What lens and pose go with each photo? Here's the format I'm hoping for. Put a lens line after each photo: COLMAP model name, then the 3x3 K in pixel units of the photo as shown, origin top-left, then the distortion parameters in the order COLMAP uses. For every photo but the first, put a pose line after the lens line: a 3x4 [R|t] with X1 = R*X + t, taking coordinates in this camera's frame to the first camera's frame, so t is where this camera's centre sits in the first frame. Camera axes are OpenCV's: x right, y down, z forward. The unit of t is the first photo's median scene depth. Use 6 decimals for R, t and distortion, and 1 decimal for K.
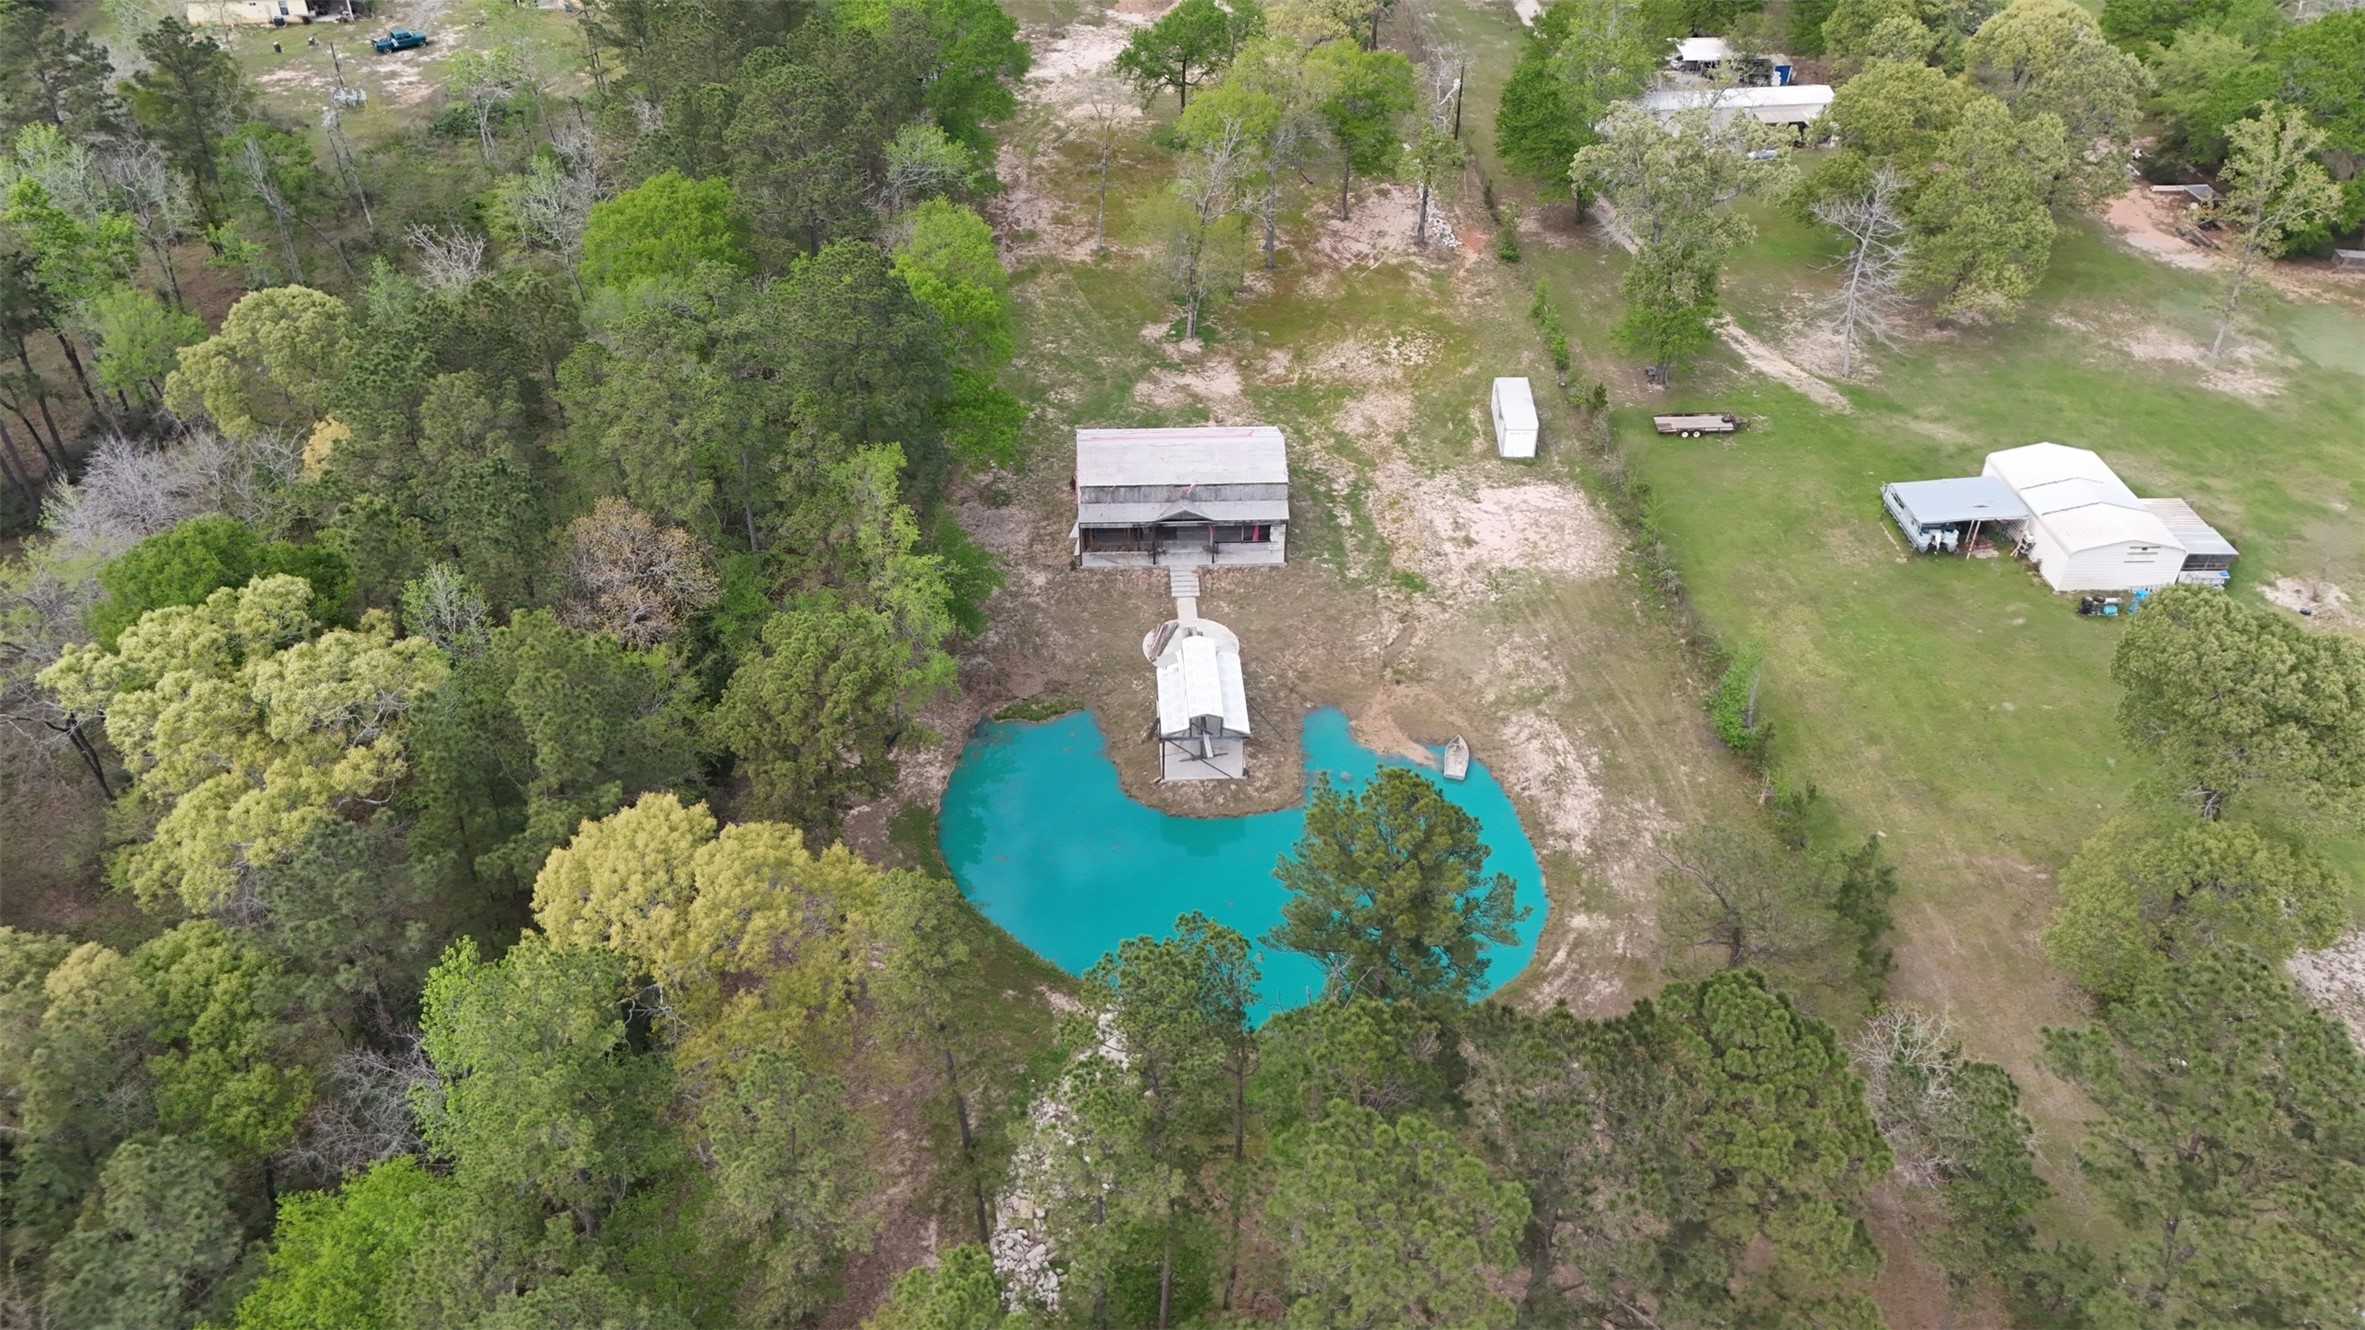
lens RADIAL K [[1730.3, 0, 1178.3], [0, 1730.3, 659.1], [0, 0, 1]] dist [0.042823, -0.022517]
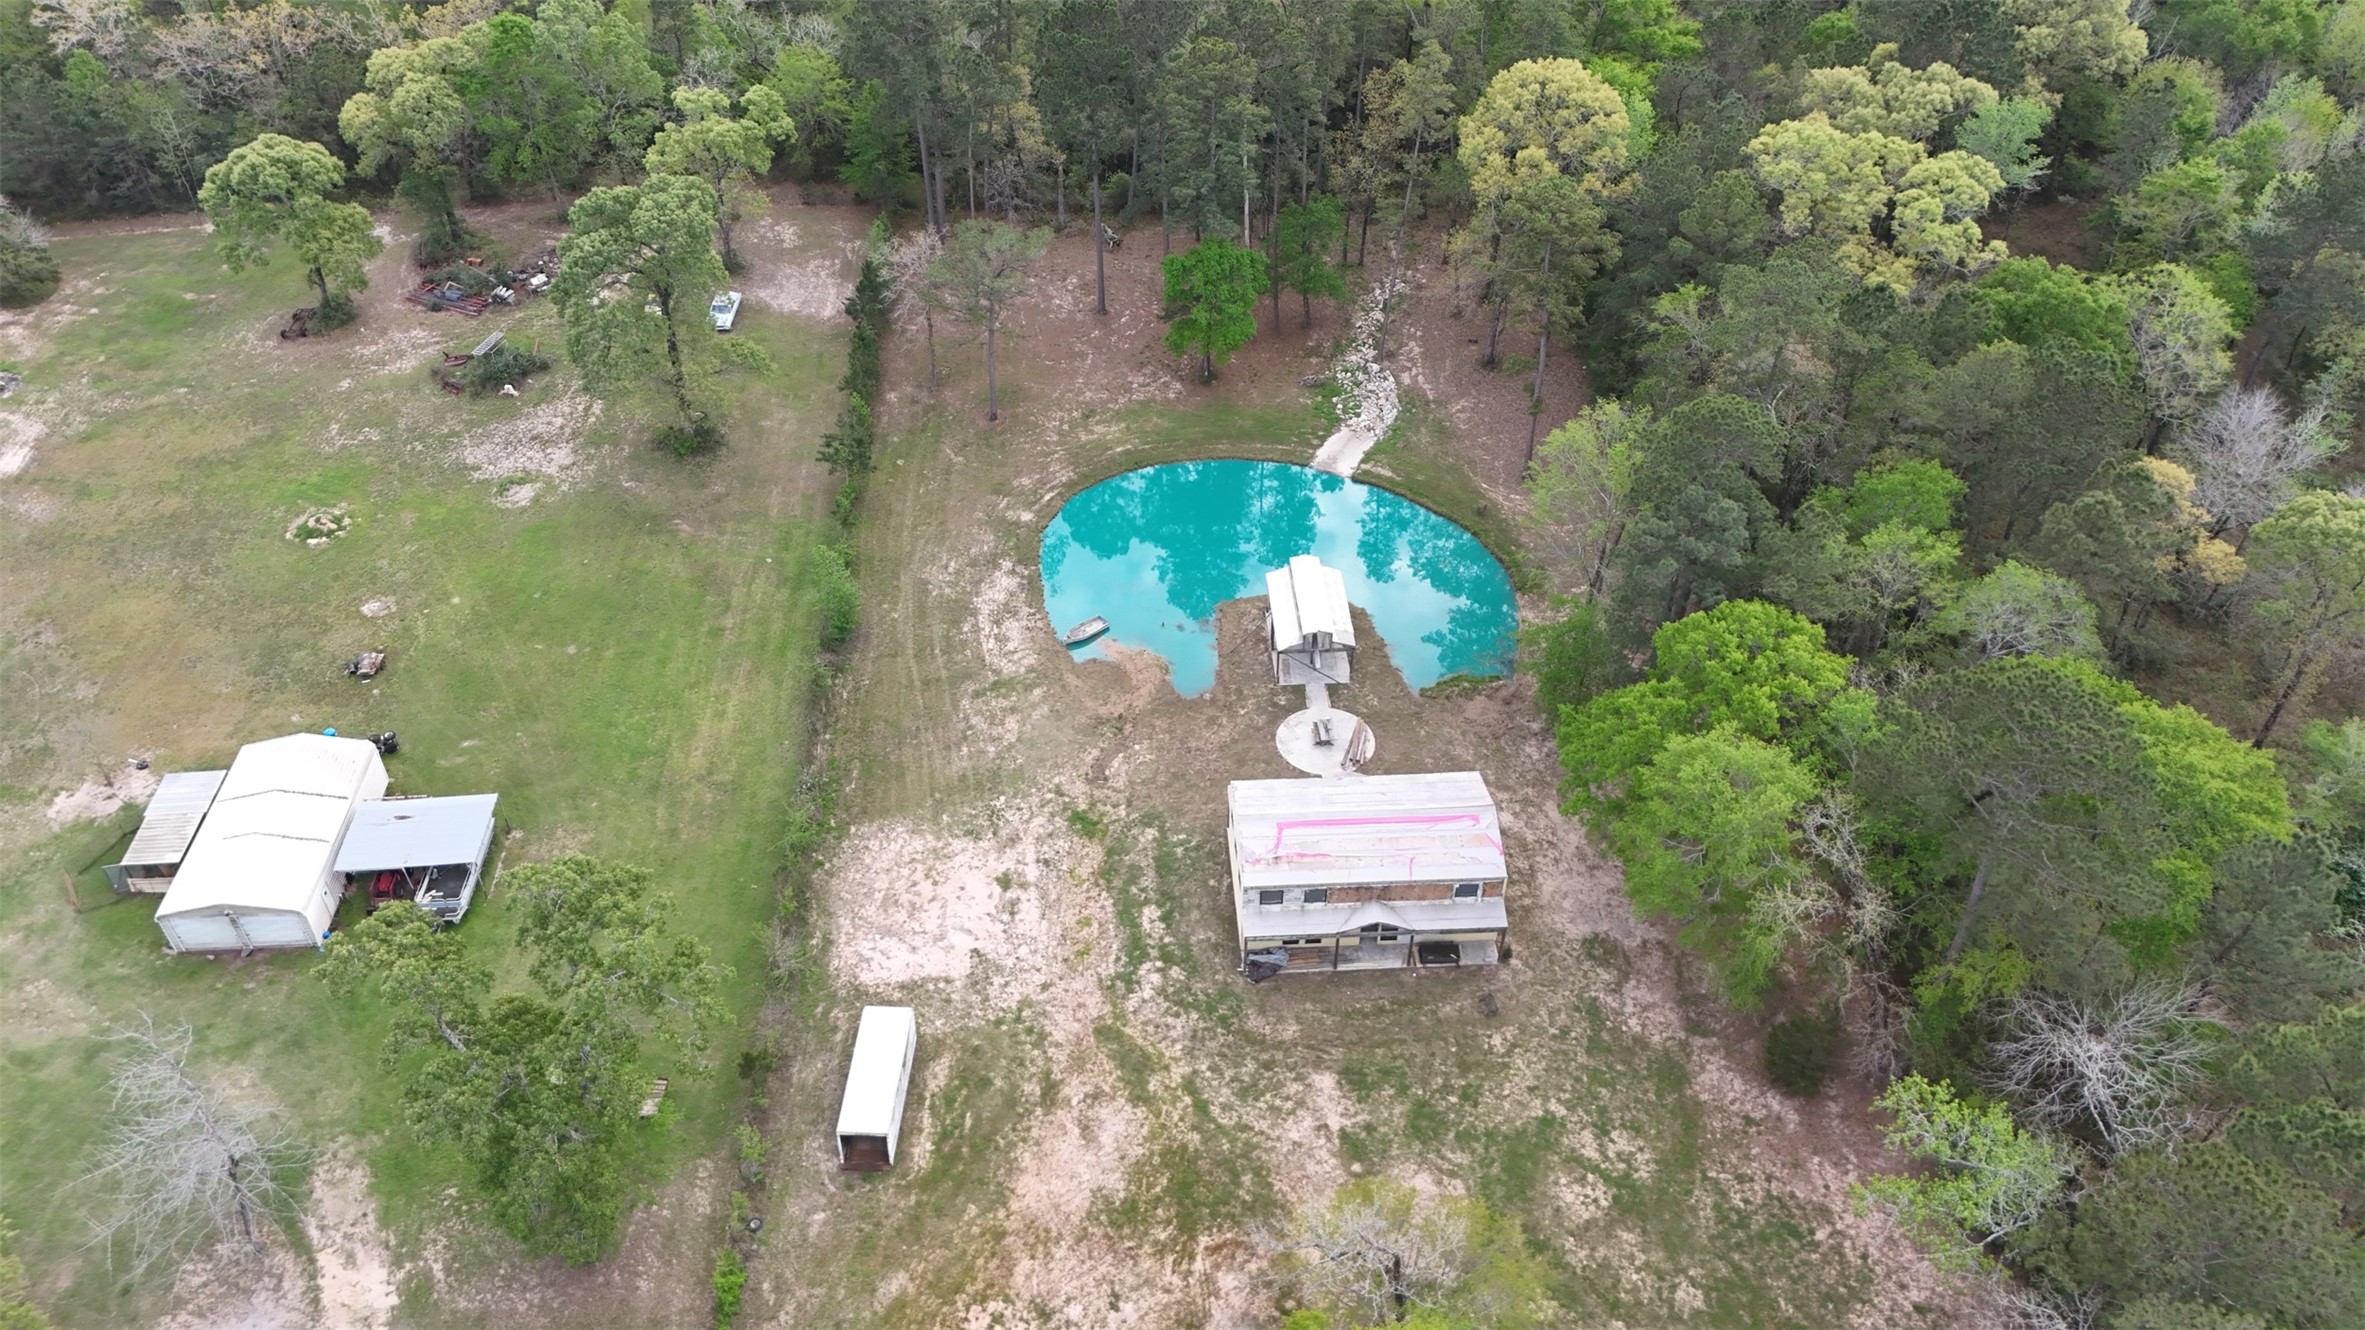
lens RADIAL K [[1730.3, 0, 1177.3], [0, 1730.3, 656.0], [0, 0, 1]] dist [0.042823, -0.022517]
pose [[-0.999930, 0.011436, -0.002943, 0.086602], [-0.000186, 0.233893, 0.972262, -0.898269], [0.011807, 0.972195, -0.233875, 1.089591]]
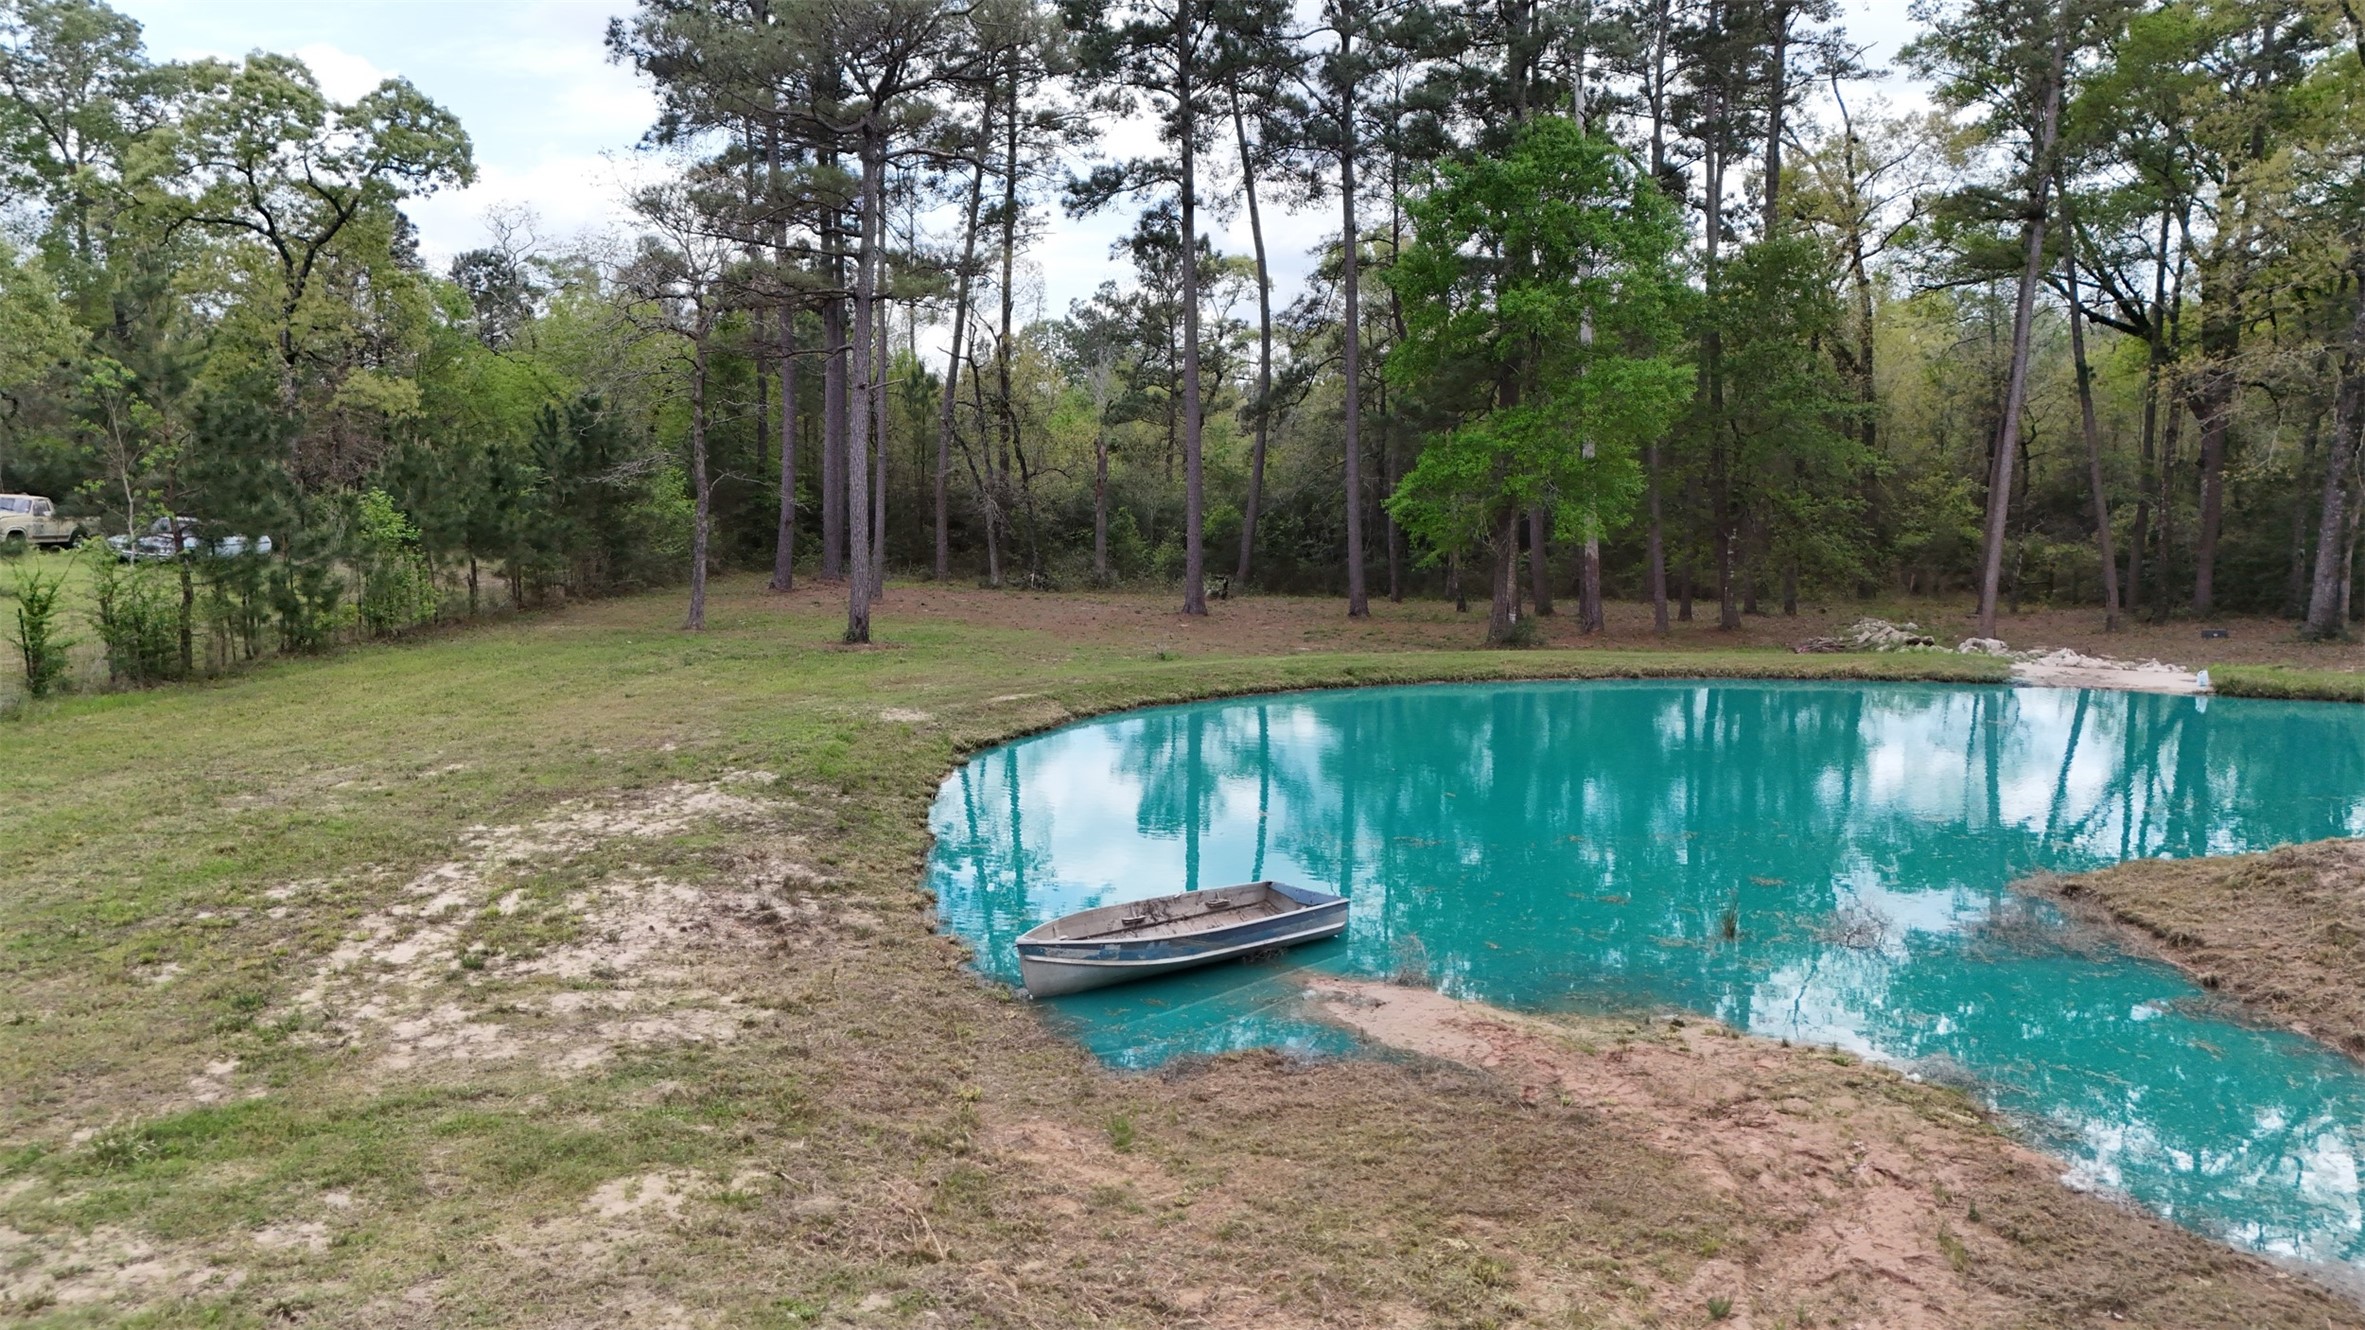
lens RADIAL K [[1730.3, 0, 1187.9], [0, 1730.3, 649.3], [0, 0, 1]] dist [0.042823, -0.022517]
pose [[-0.999976, 0.001361, 0.006721, 0.133888], [0.005473, 0.748885, 0.662678, -0.052427], [-0.004131, 0.662699, -0.748875, 0.931211]]
